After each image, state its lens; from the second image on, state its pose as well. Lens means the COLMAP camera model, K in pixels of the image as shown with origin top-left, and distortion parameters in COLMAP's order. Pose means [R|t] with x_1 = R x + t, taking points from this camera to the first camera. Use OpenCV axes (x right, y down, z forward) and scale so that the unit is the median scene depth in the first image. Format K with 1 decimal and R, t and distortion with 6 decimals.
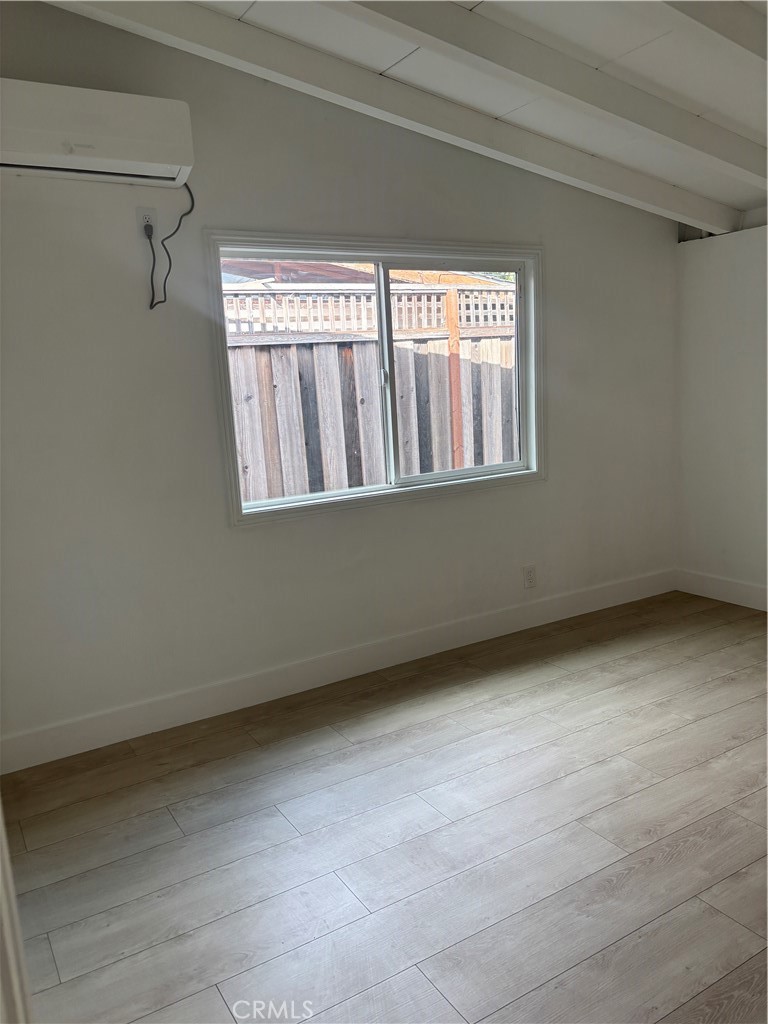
lens RADIAL K [[776.6, 0, 386.1], [0, 776.6, 507.3], [0, 0, 1]] dist [0.044147, -0.048577]
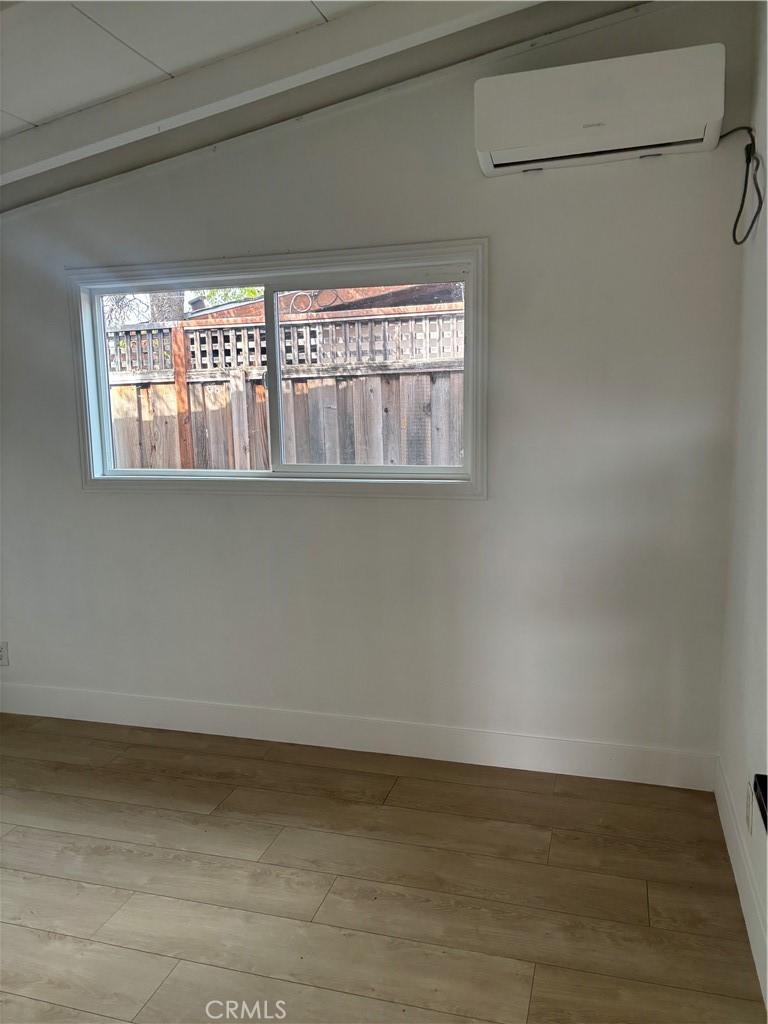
lens RADIAL K [[776.6, 0, 383.5], [0, 776.6, 507.0], [0, 0, 1]] dist [0.044147, -0.048577]
pose [[0.658660, 0.140007, -0.739300, 0.678425], [-0.155558, 0.986647, 0.048259, -0.139939], [0.736185, 0.083218, 0.671644, 0.544193]]
